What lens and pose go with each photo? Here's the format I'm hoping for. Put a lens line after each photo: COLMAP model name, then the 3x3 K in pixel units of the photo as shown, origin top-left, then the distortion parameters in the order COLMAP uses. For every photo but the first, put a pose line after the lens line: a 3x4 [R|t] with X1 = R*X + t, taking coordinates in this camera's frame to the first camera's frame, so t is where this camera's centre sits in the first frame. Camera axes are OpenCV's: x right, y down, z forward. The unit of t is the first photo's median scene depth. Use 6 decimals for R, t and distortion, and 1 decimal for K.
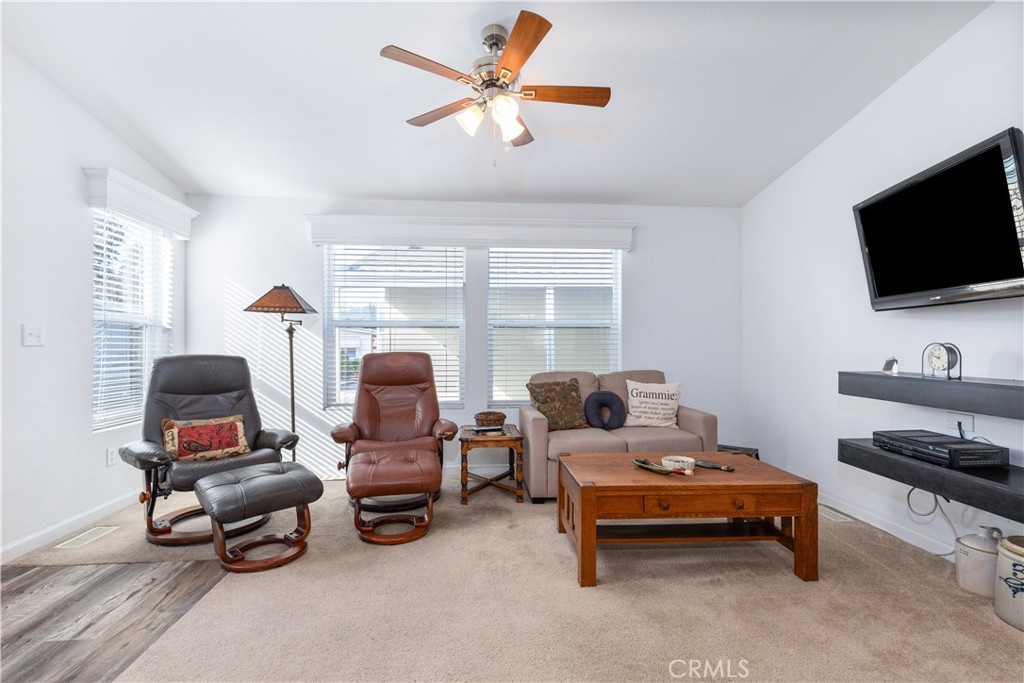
lens RADIAL K [[464.0, 0, 504.3], [0, 464.0, 343.3], [0, 0, 1]] dist [-0.001913, -0.001258]
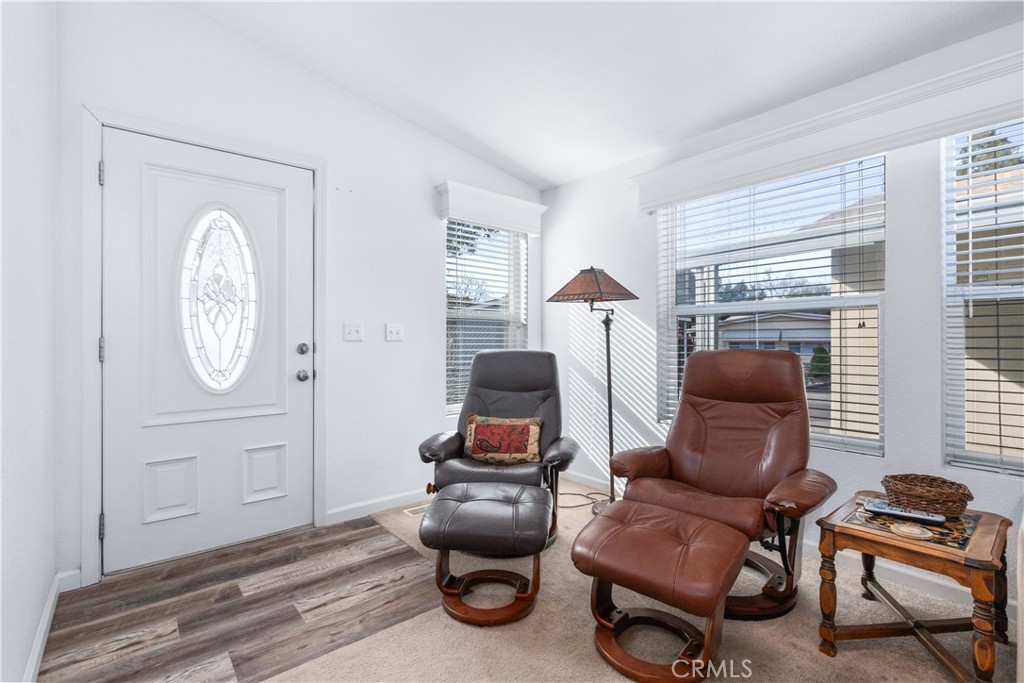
lens RADIAL K [[464.0, 0, 507.5], [0, 464.0, 338.7], [0, 0, 1]] dist [-0.001913, -0.001258]
pose [[0.575610, -0.006003, -0.817703, 0.126874], [0.008532, 0.999963, -0.001334, 0.002513], [0.817680, -0.006209, 0.575639, 0.426321]]
